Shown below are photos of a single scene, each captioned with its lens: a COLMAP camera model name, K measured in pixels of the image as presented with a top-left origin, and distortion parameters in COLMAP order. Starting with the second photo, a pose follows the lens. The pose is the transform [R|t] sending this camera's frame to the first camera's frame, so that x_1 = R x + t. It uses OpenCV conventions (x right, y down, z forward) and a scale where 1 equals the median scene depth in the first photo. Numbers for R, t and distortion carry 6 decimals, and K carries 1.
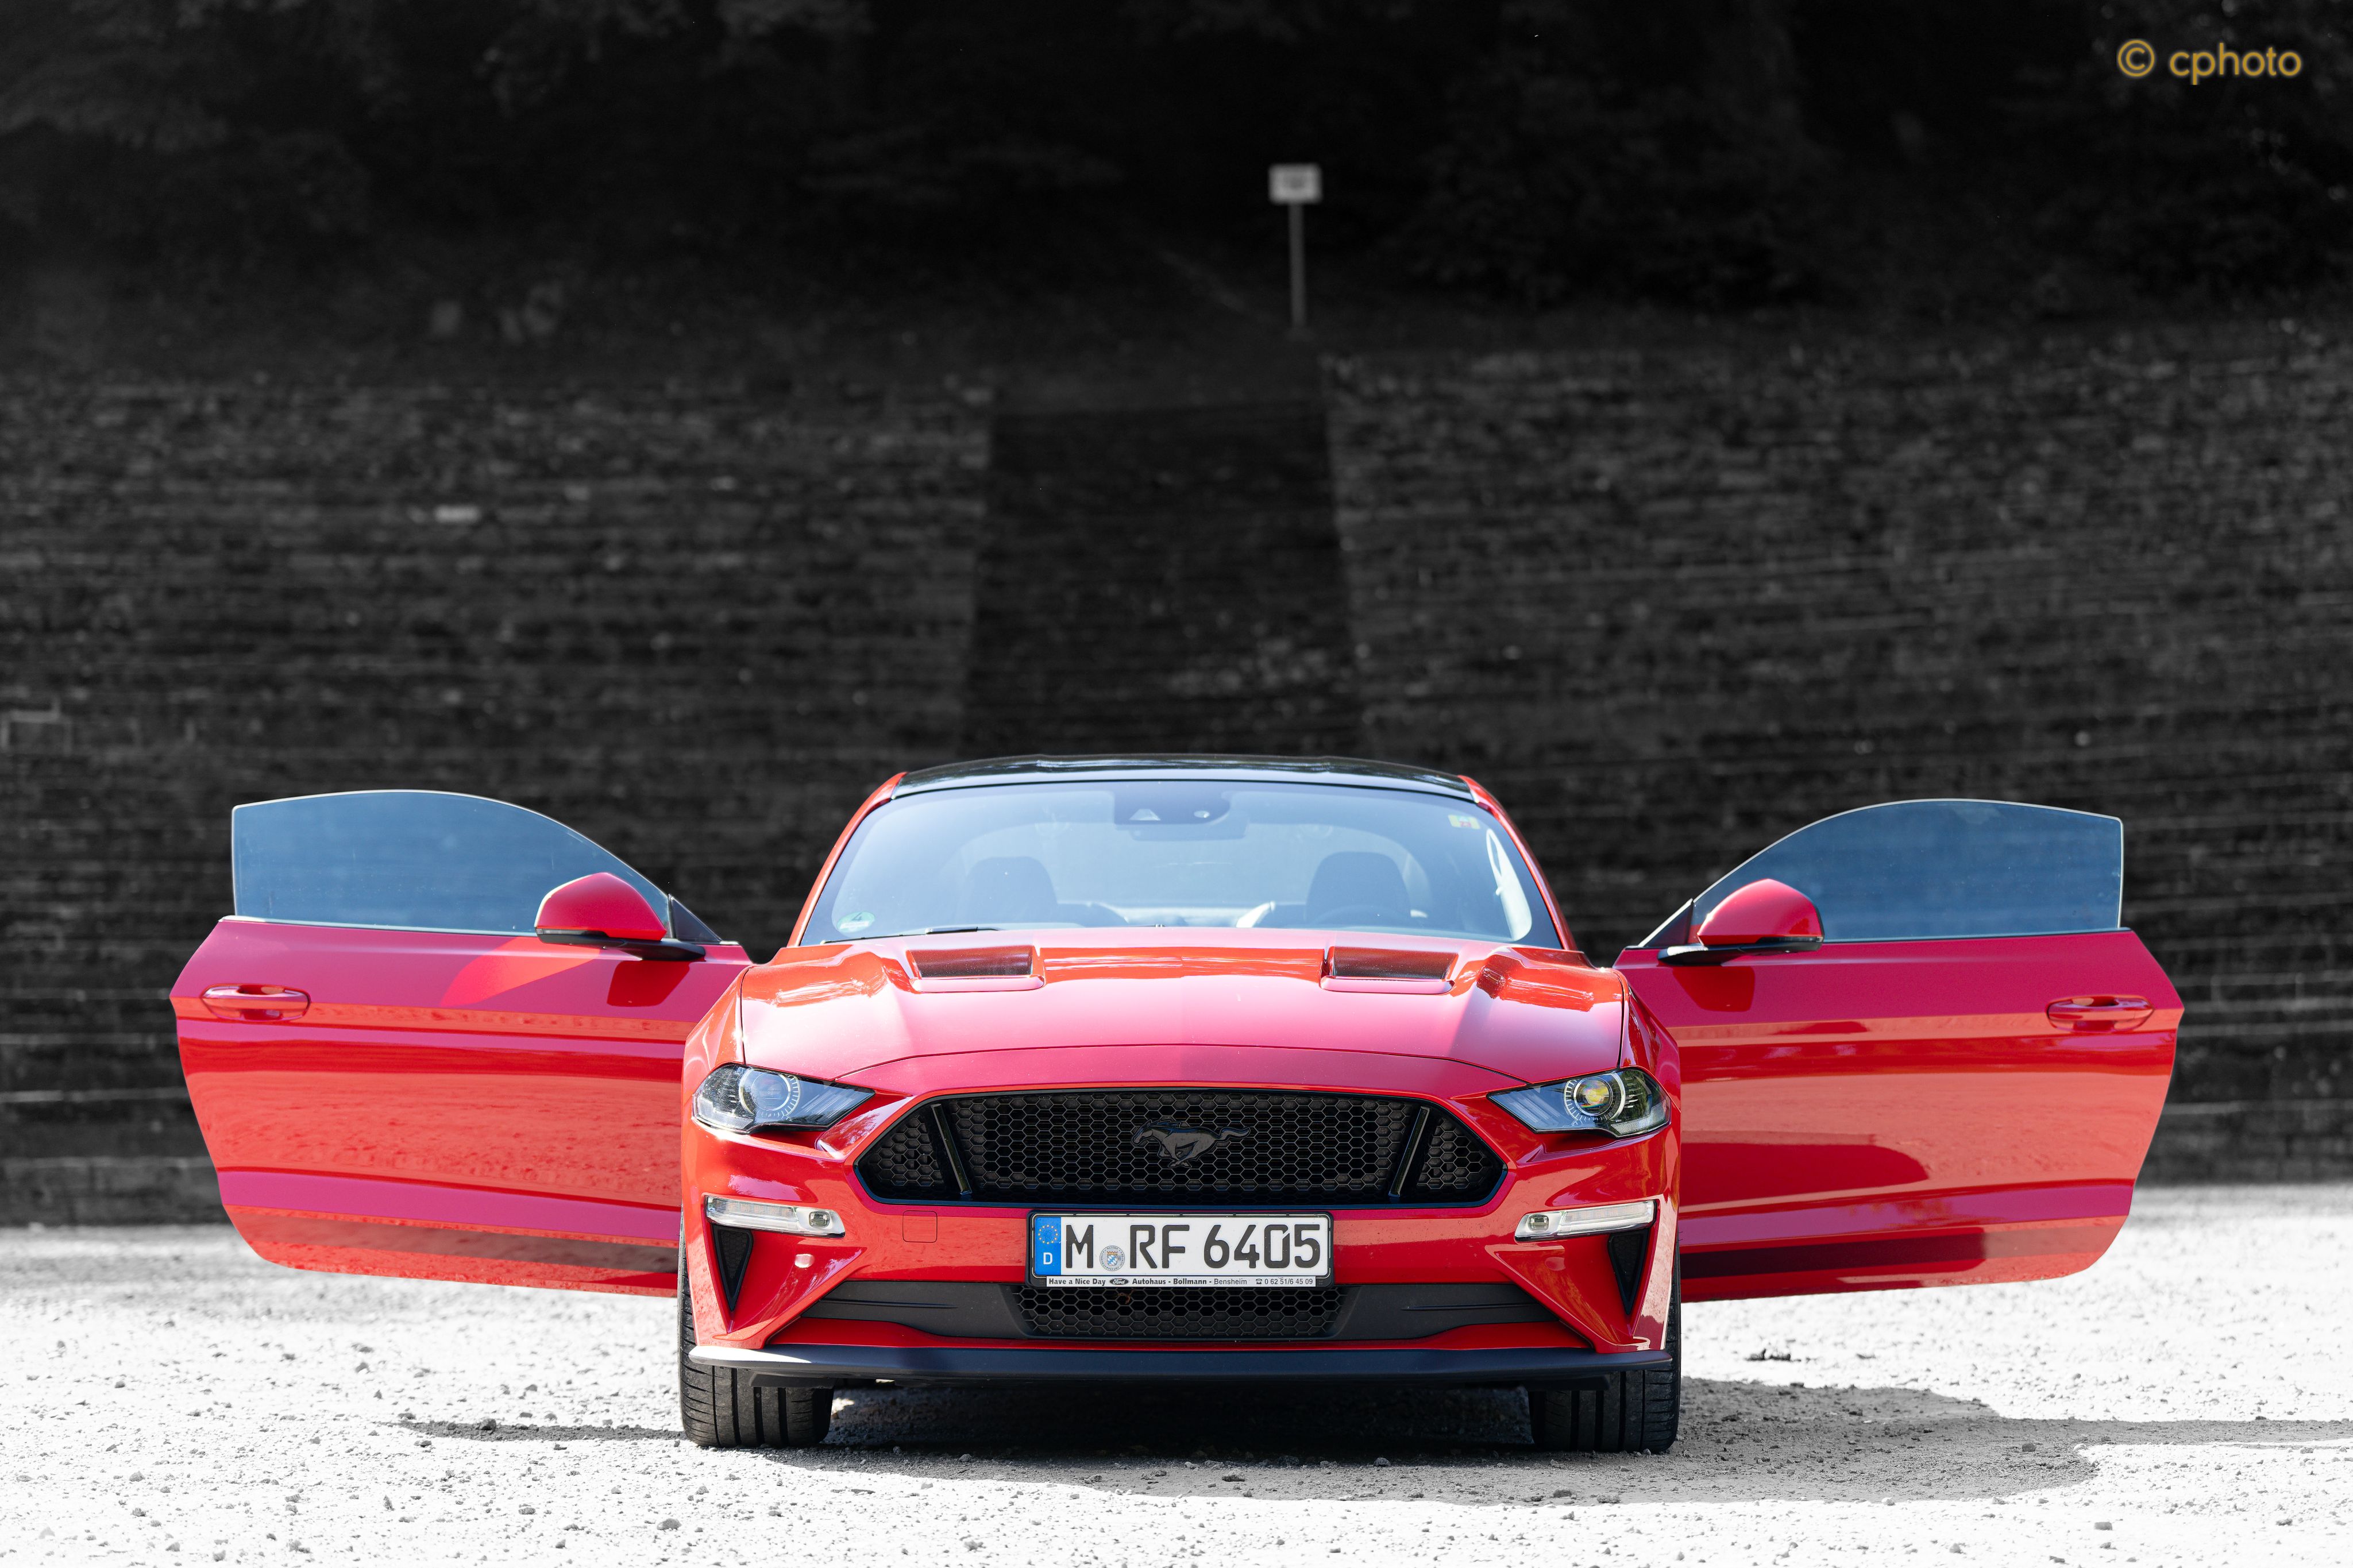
lens RADIAL K [[6735.3, 0, 1176.5], [0, 6735.3, 784.0], [0, 0, 1]] dist [-0.043003, -0.929115]
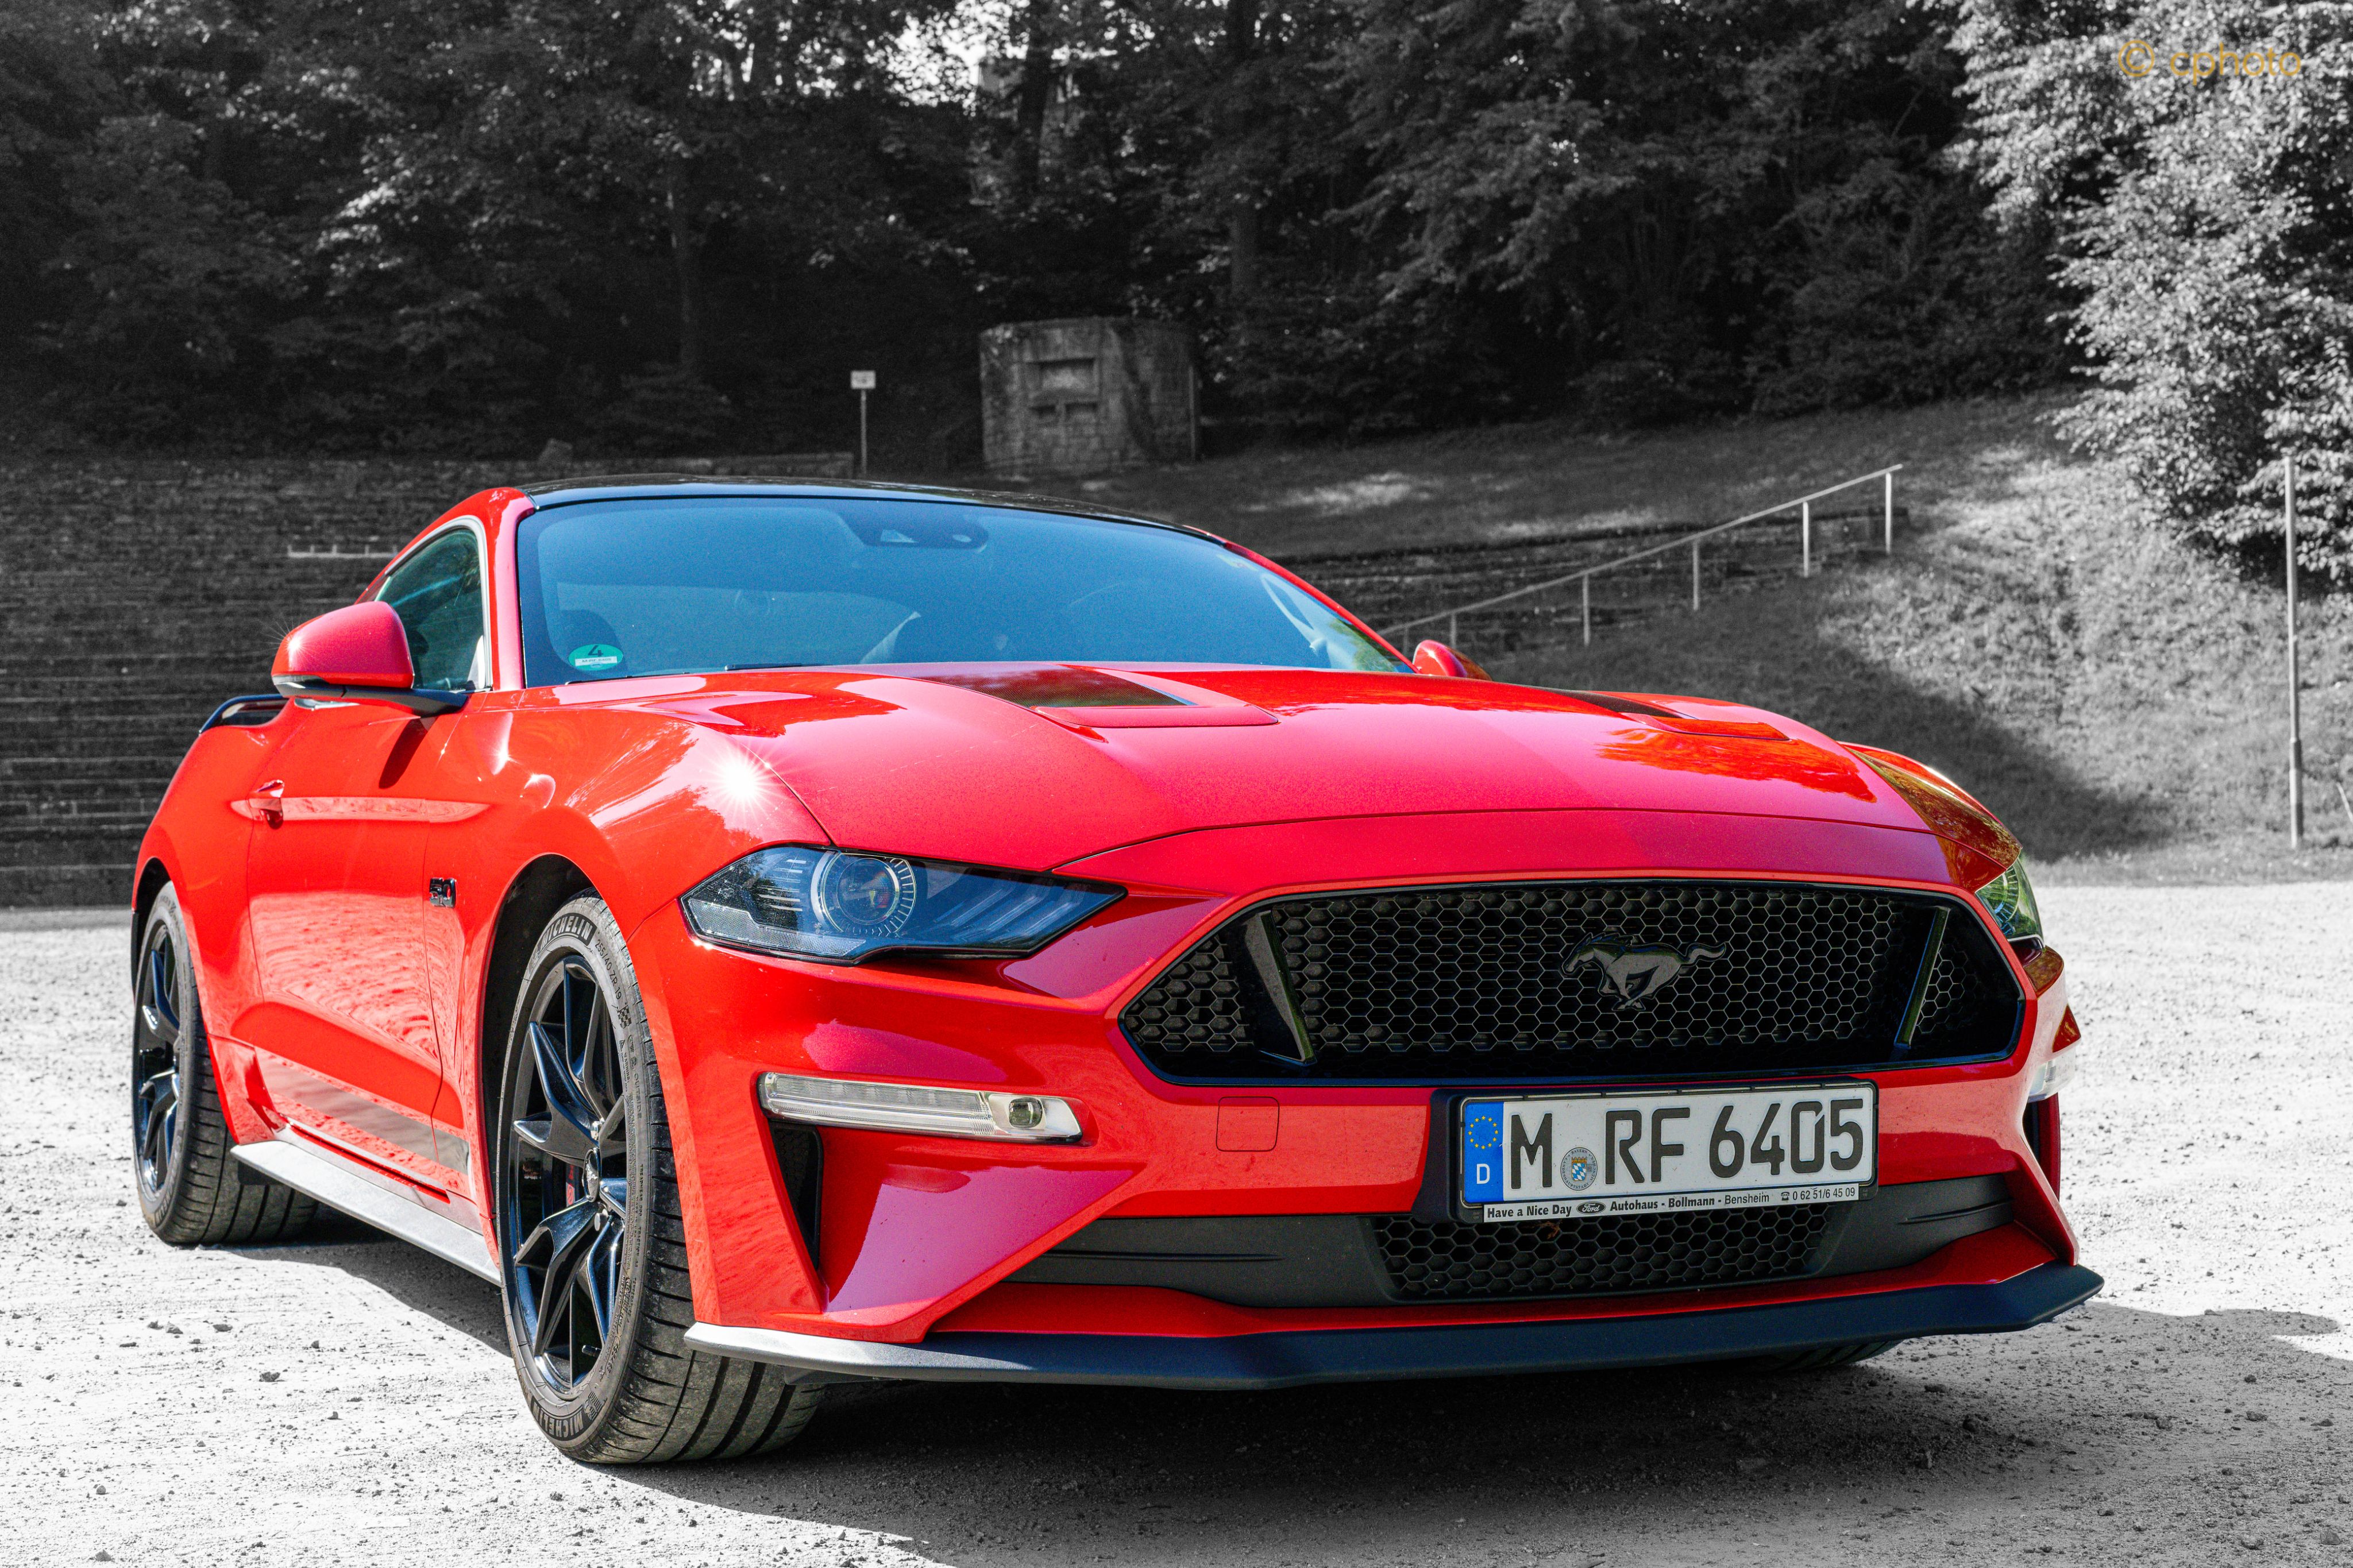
lens RADIAL K [[3395.7, 0, 1293.8], [0, 3395.7, 789.9], [0, 0, 1]] dist [-0.018707, 0.043963]
pose [[0.886342, 0.006765, 0.462981, -0.052644], [-0.017786, 0.999653, 0.019444, 0.009835], [-0.462689, -0.025468, 0.886155, 0.231390]]
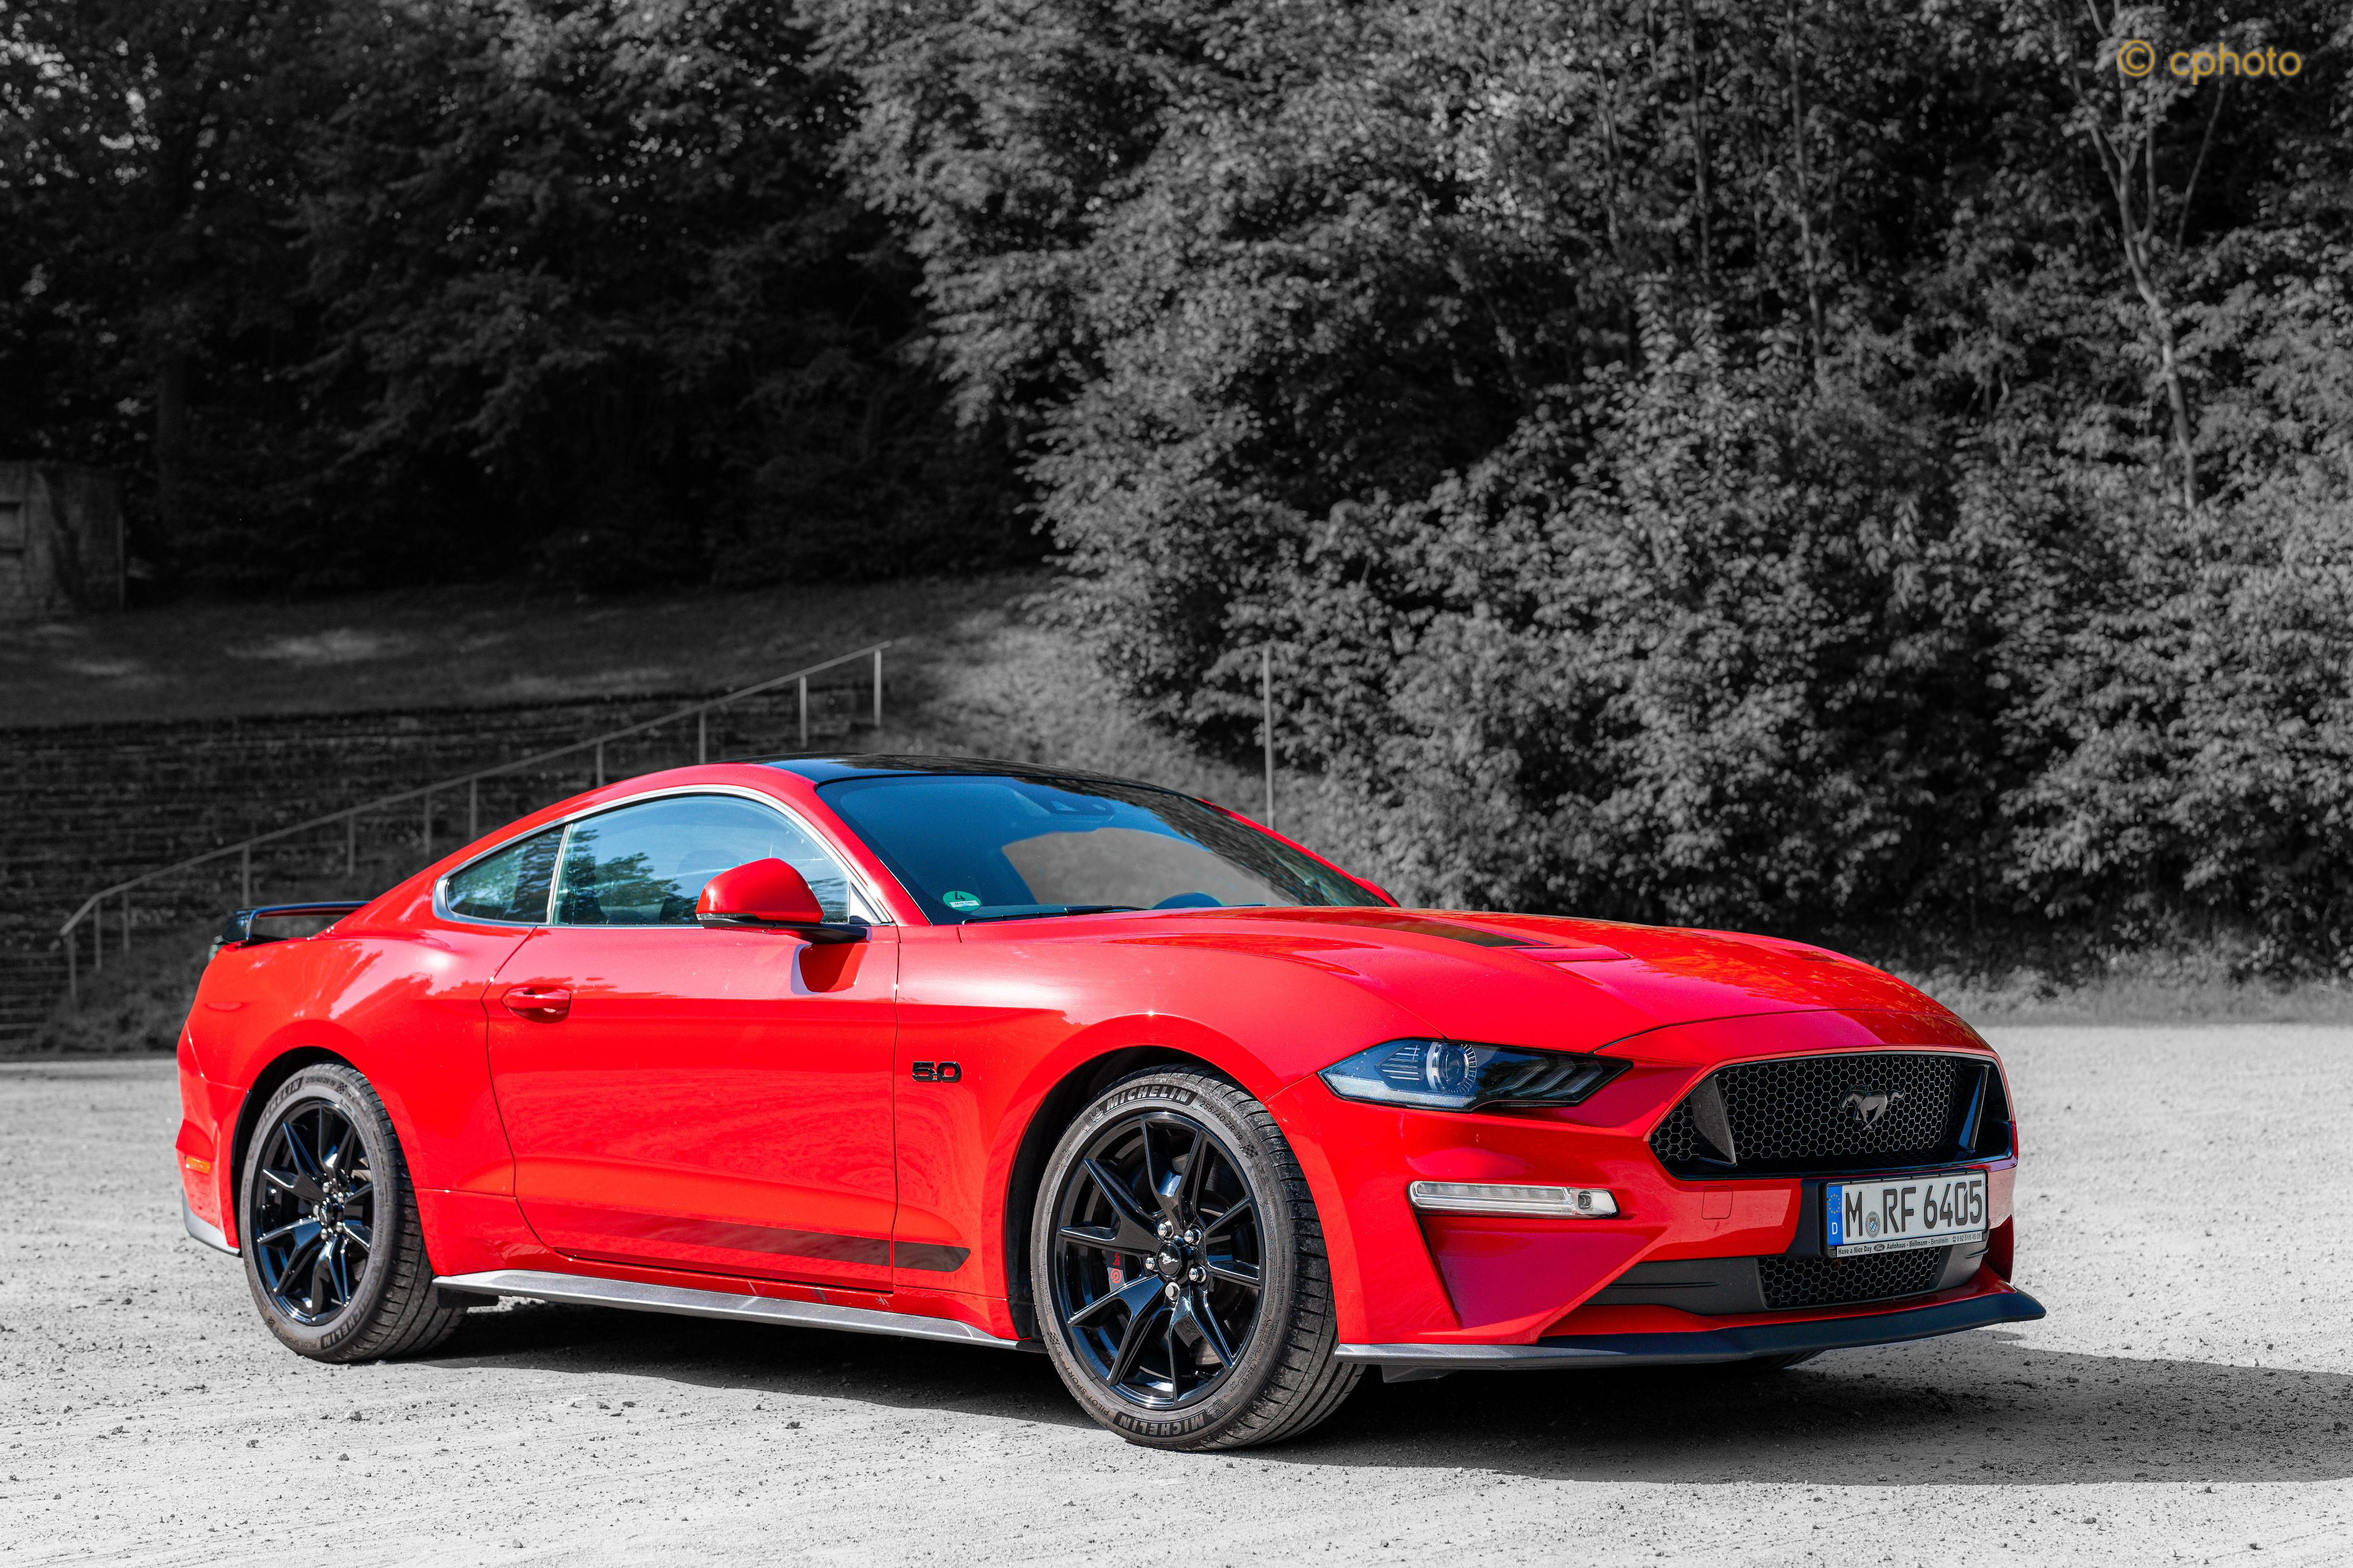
lens RADIAL K [[3395.7, 0, 1293.8], [0, 3395.7, 789.9], [0, 0, 1]] dist [-0.018707, 0.043963]
pose [[0.674994, 0.036656, 0.736912, -0.136510], [-0.020031, 0.999307, -0.031361, 0.007266], [-0.737551, 0.006407, 0.675261, 0.223580]]
